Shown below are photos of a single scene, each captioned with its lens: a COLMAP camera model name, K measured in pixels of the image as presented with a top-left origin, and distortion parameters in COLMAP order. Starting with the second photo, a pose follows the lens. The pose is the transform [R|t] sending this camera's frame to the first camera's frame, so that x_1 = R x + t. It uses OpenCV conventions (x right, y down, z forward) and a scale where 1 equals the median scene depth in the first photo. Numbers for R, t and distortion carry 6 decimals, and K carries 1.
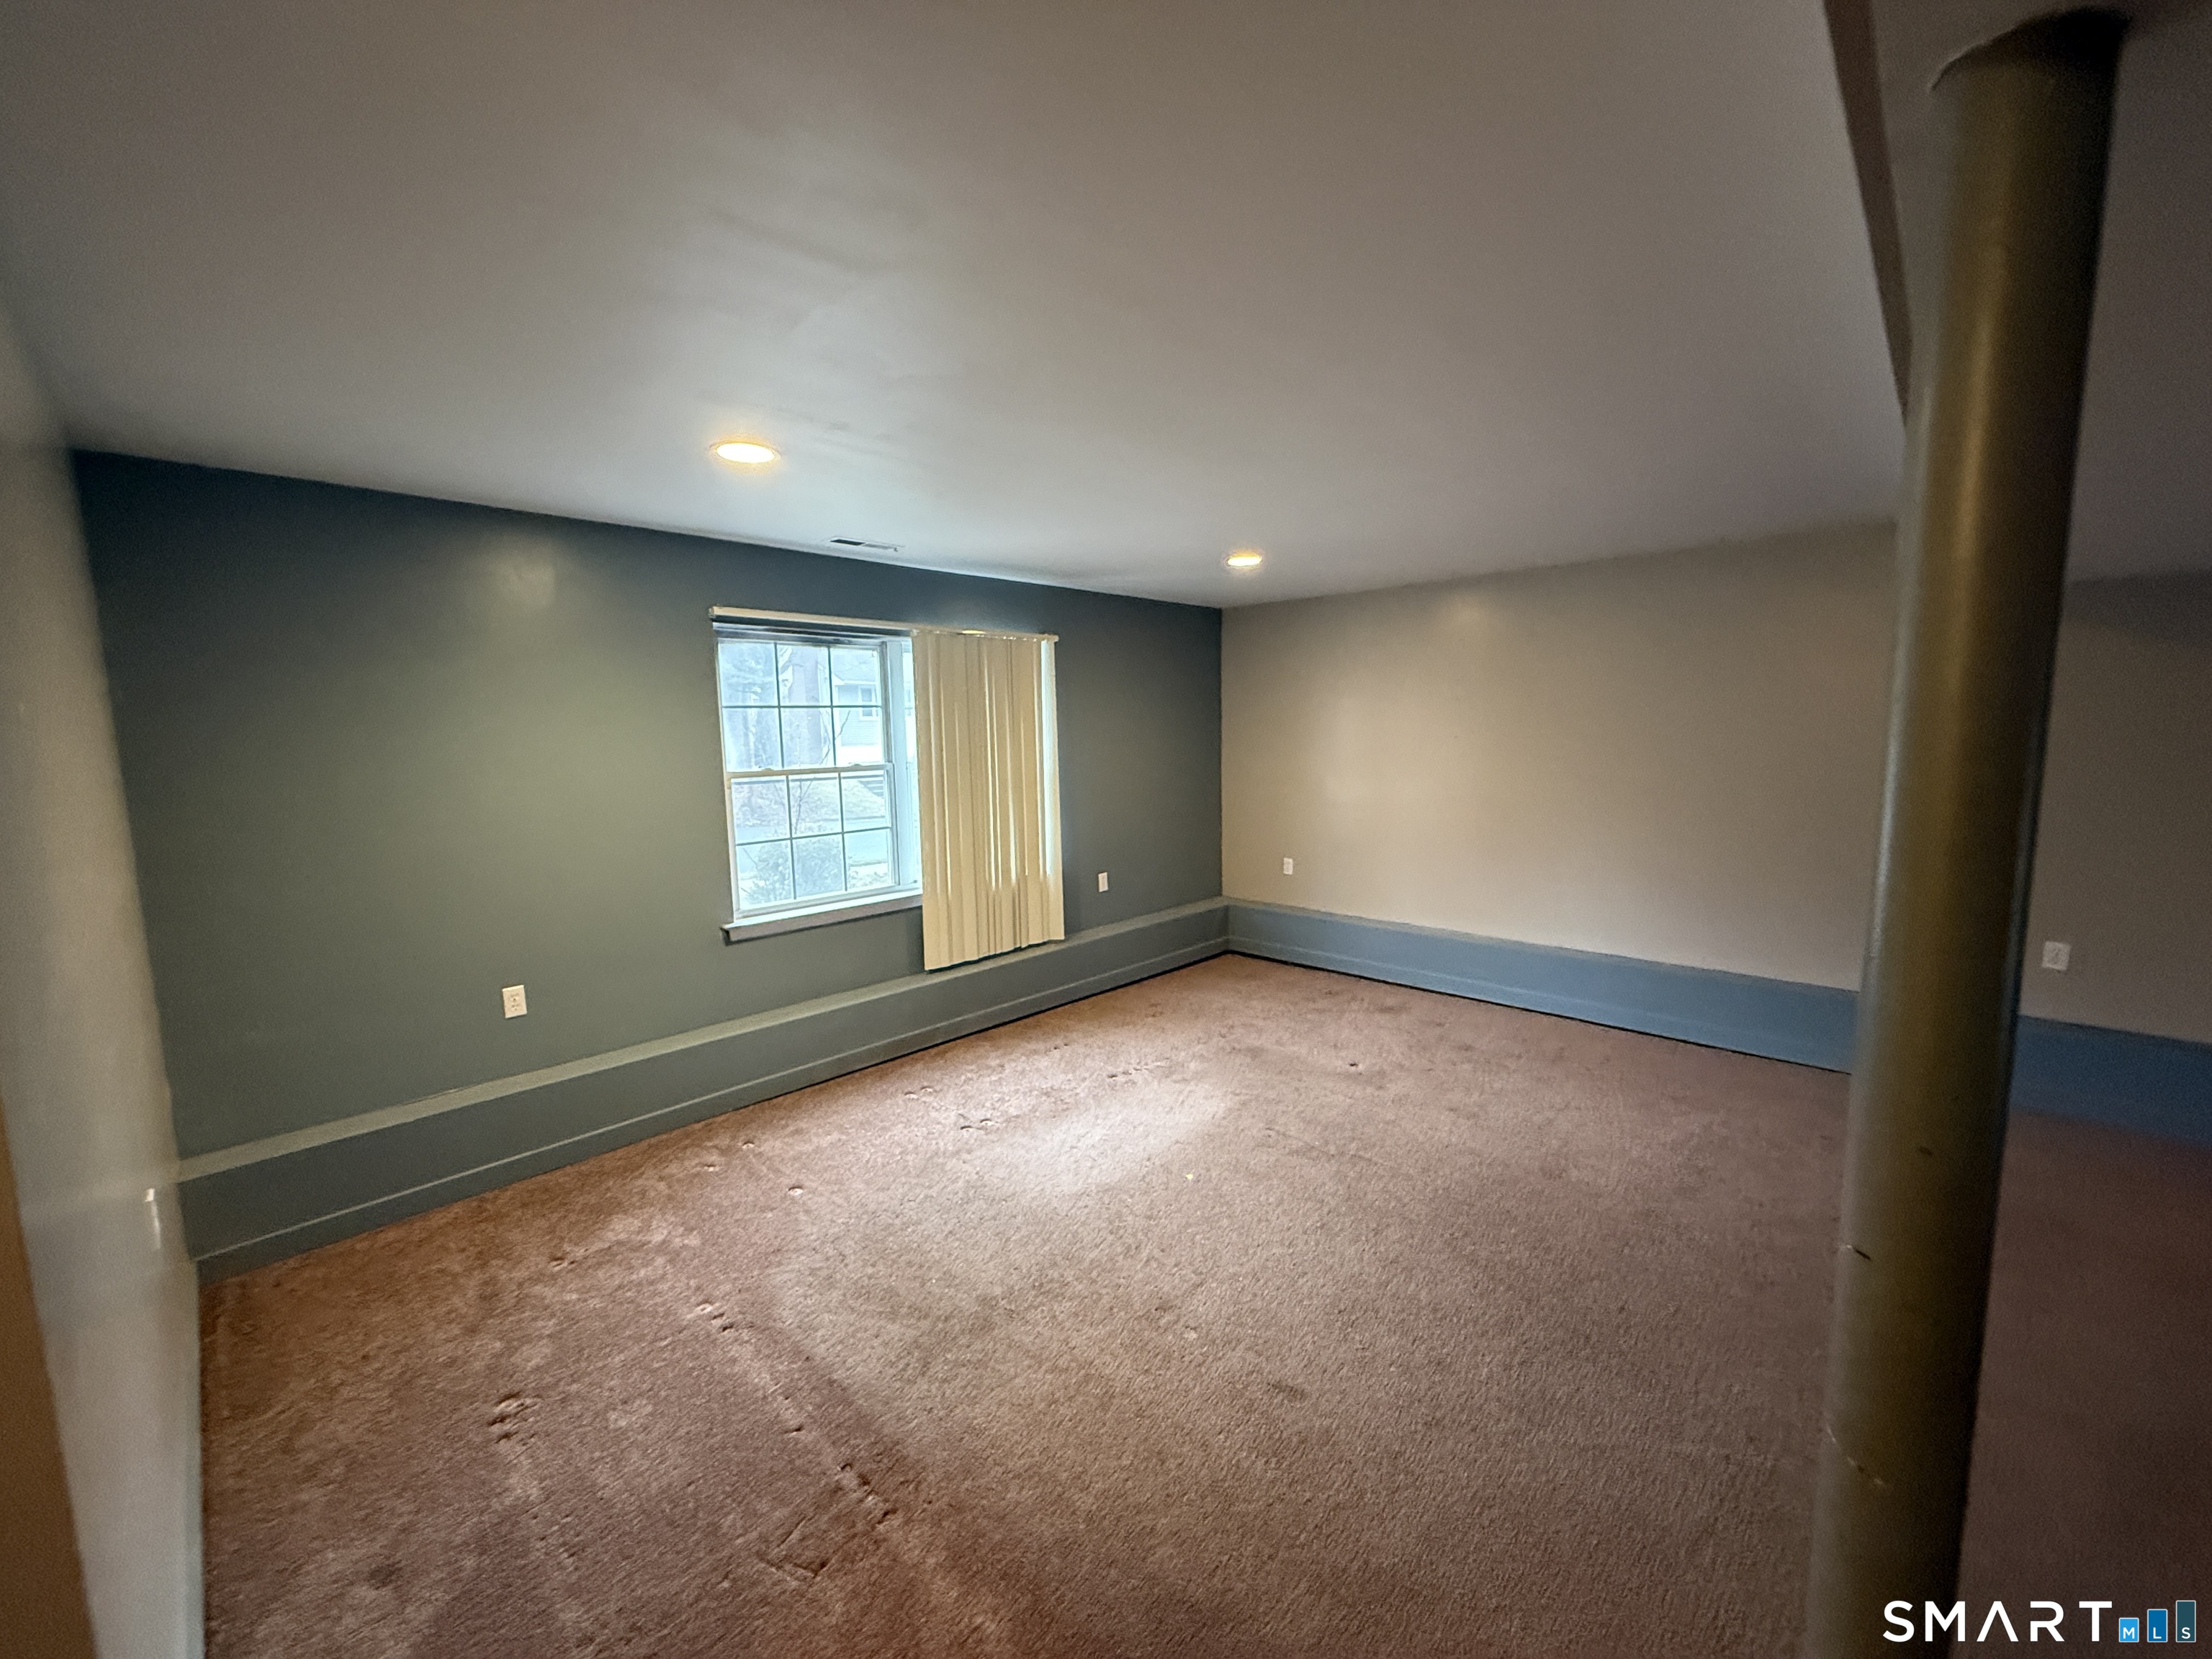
lens RADIAL K [[880.4, 0, 1105.1], [0, 880.4, 830.0], [0, 0, 1]] dist [-0.000402, 0.000504]
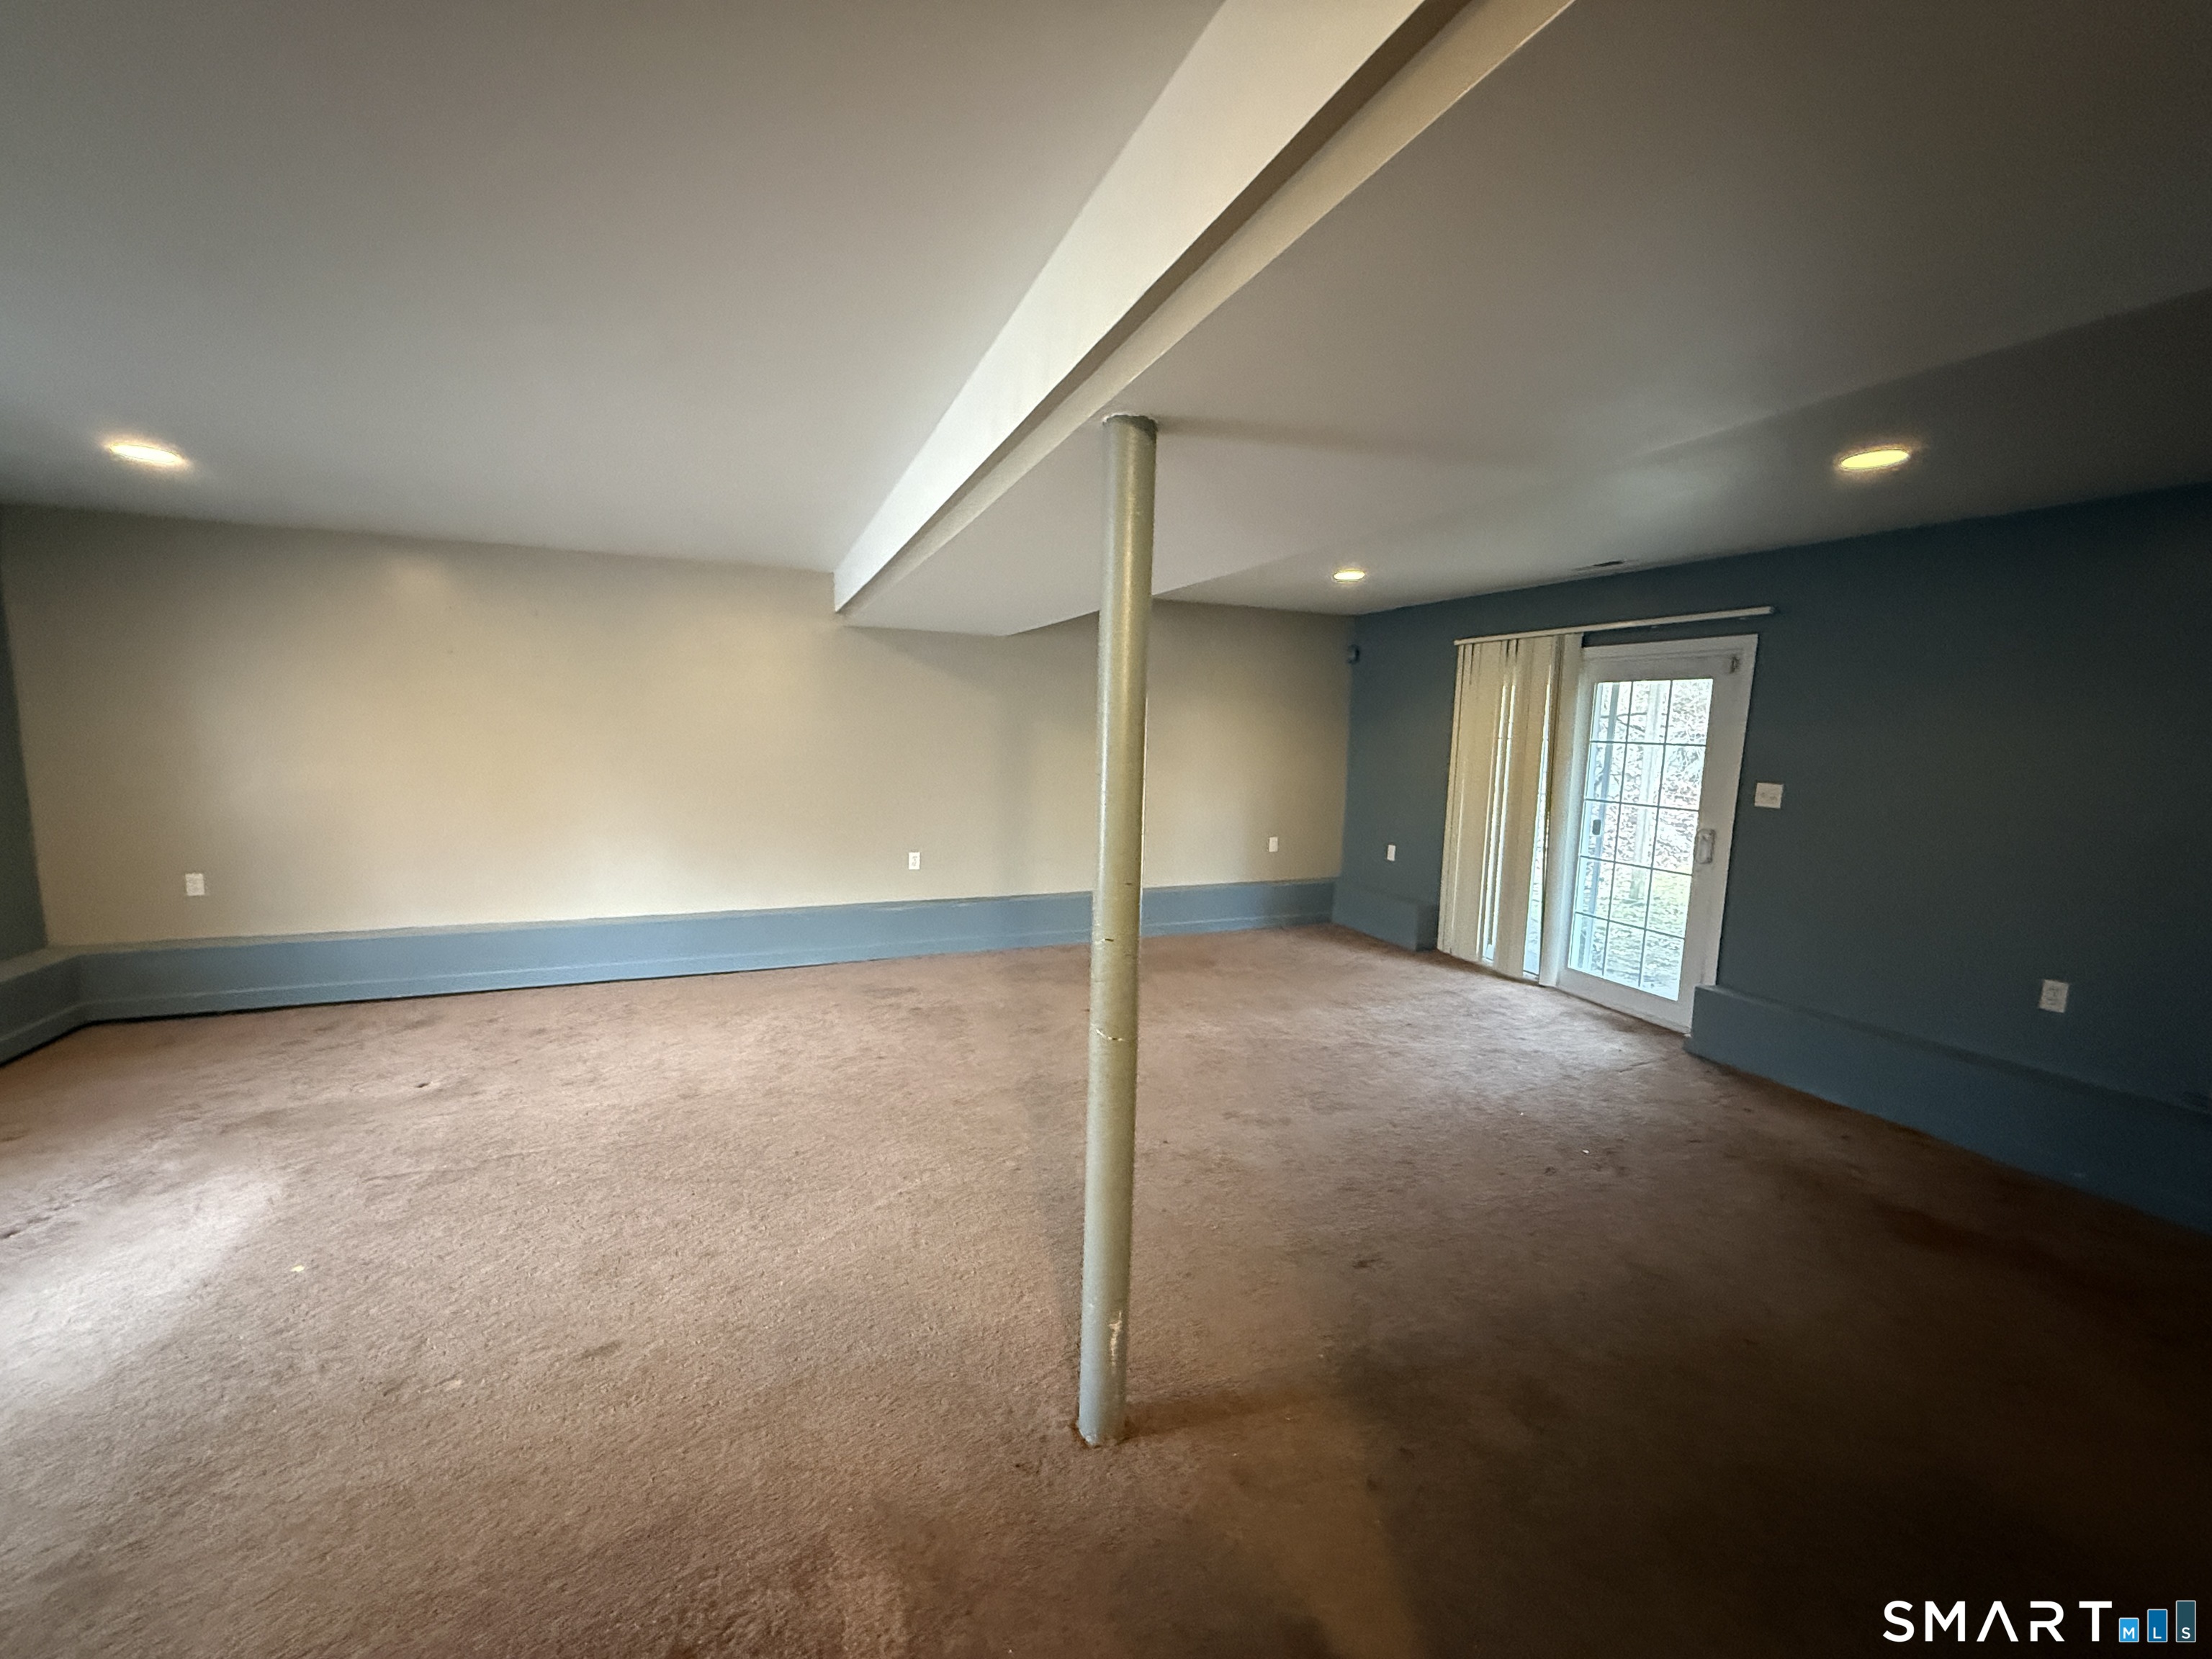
lens RADIAL K [[880.4, 0, 1096.3], [0, 880.4, 828.4], [0, 0, 1]] dist [-0.000402, 0.000504]
pose [[0.412832, -0.084890, 0.906843, -0.200228], [0.077694, 0.995300, 0.057801, 0.015001], [-0.907488, 0.046594, 0.417487, 0.021329]]
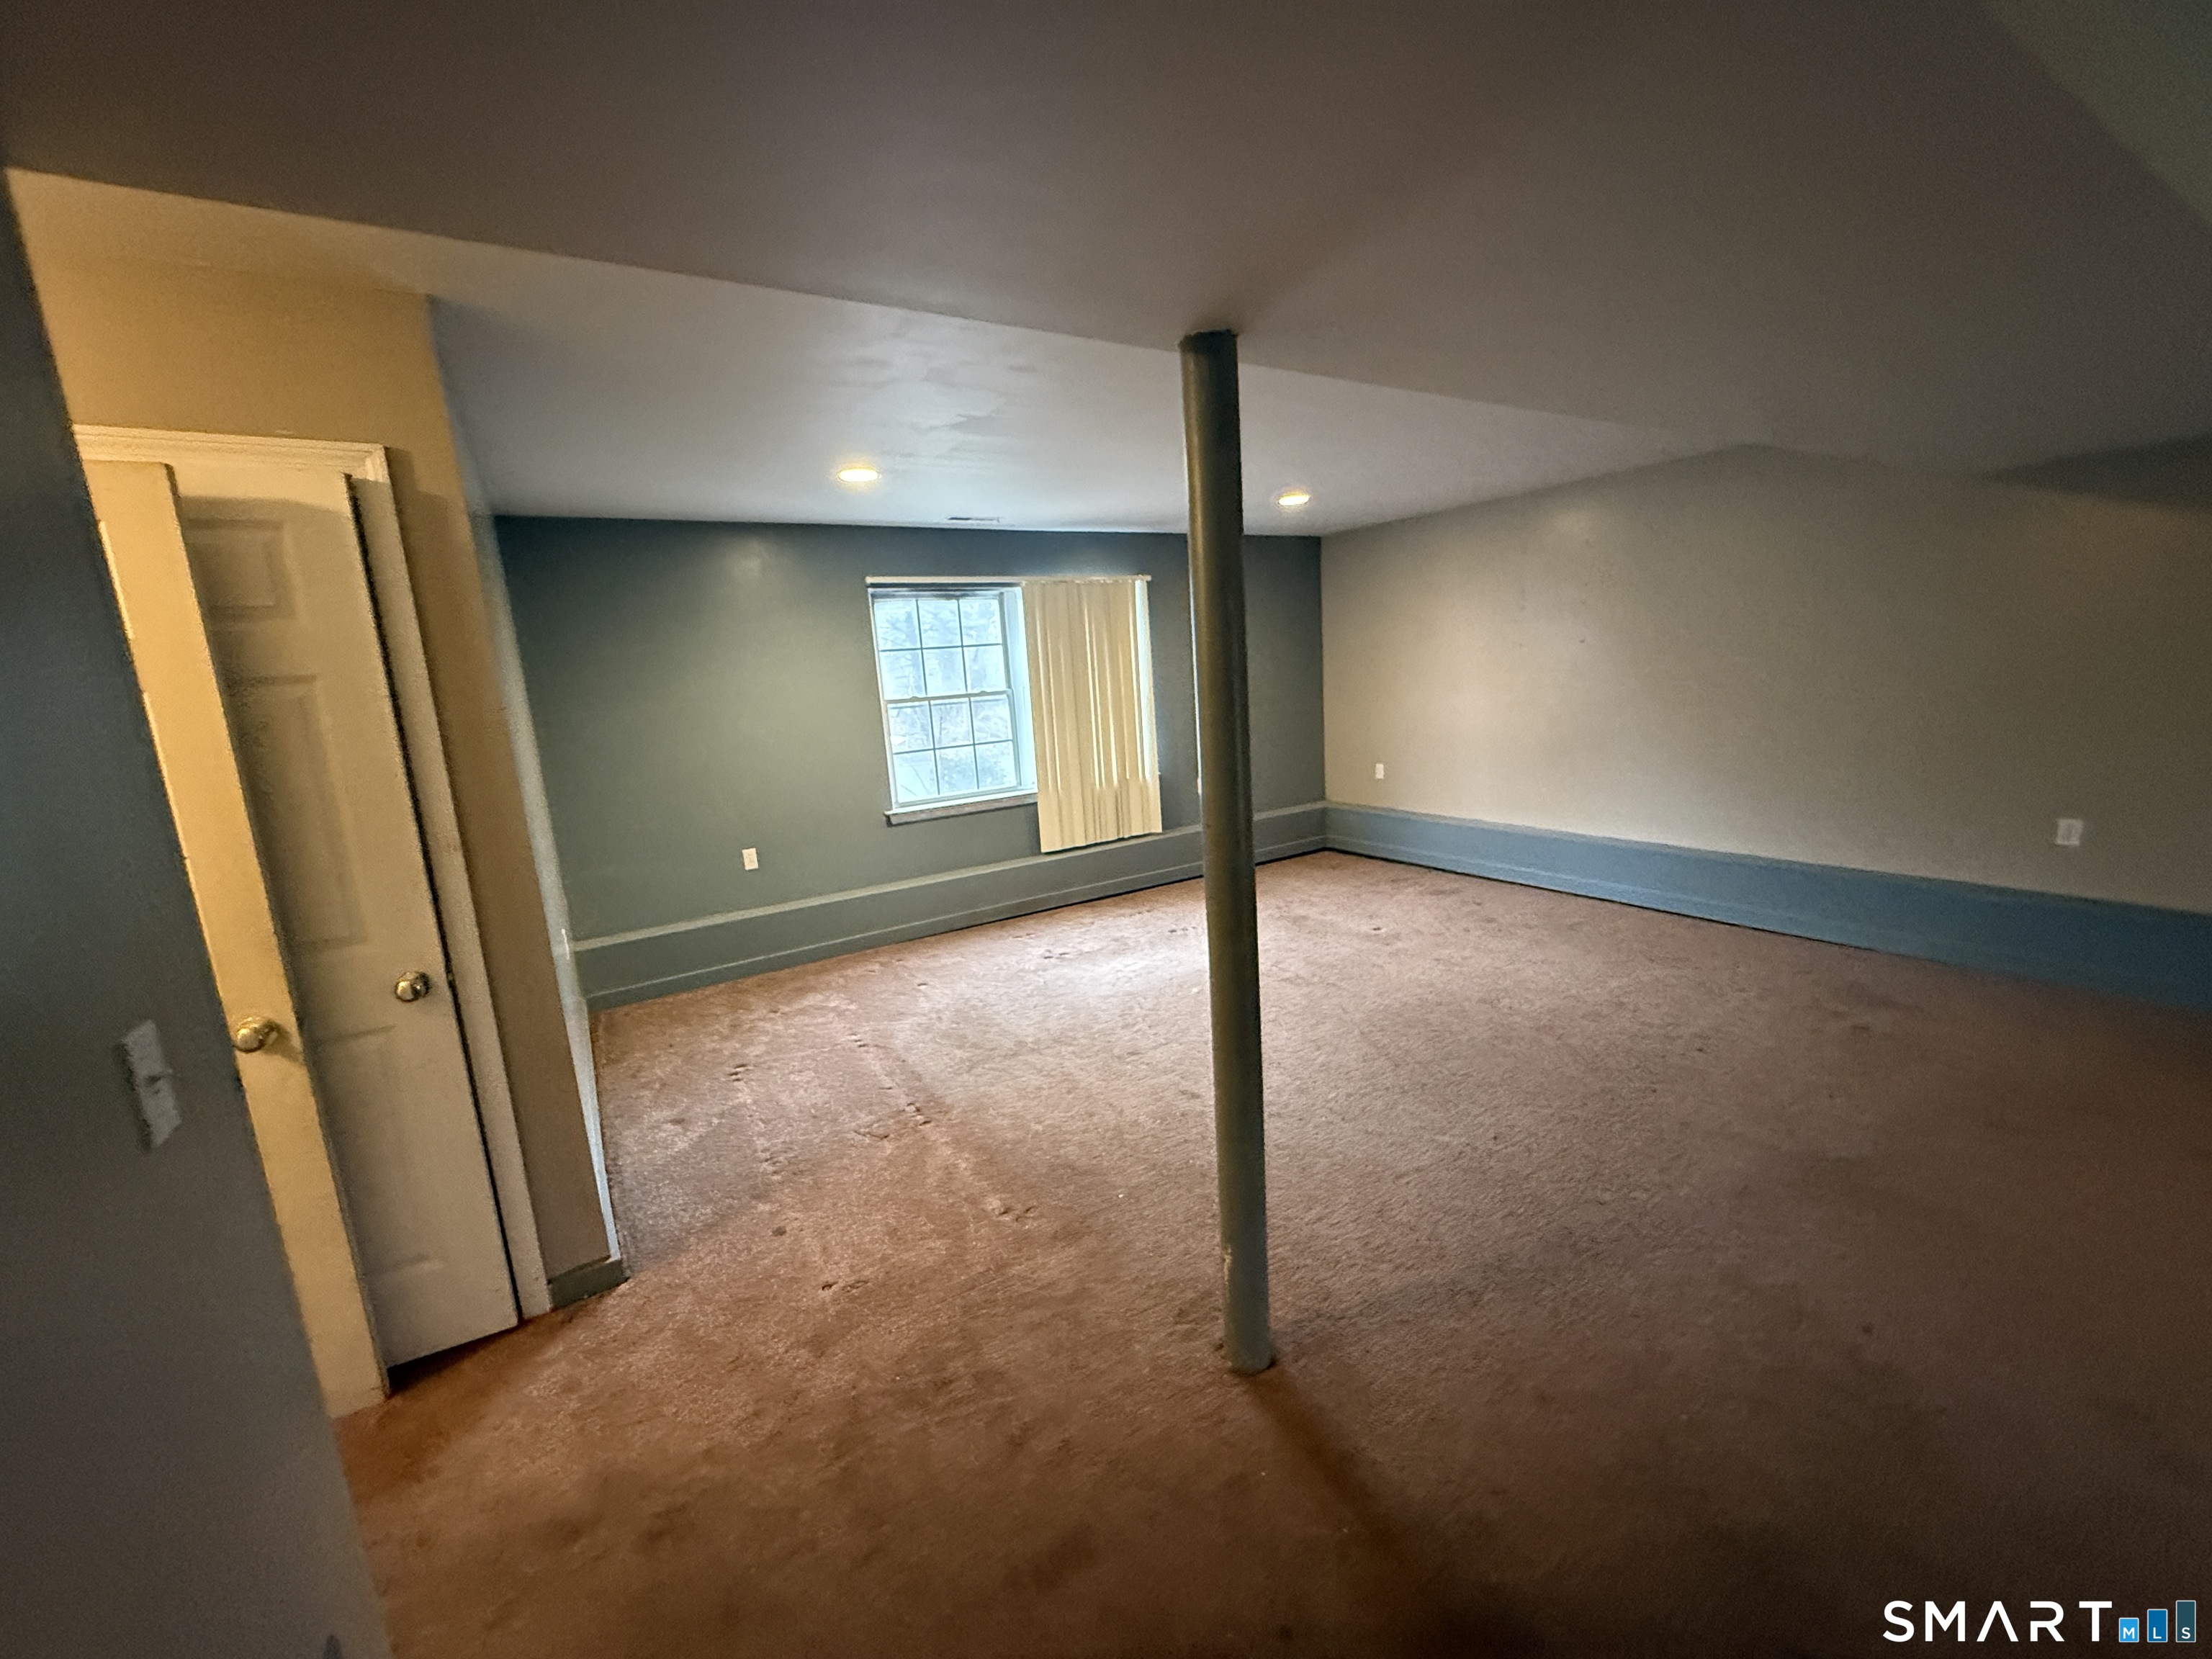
lens RADIAL K [[880.4, 0, 1103.4], [0, 880.4, 828.8], [0, 0, 1]] dist [-0.000402, 0.000504]
pose [[0.968694, -0.000506, -0.248258, 0.209287], [0.019768, 0.996980, 0.075102, 0.033745], [0.247470, -0.077658, 0.965778, -0.215471]]
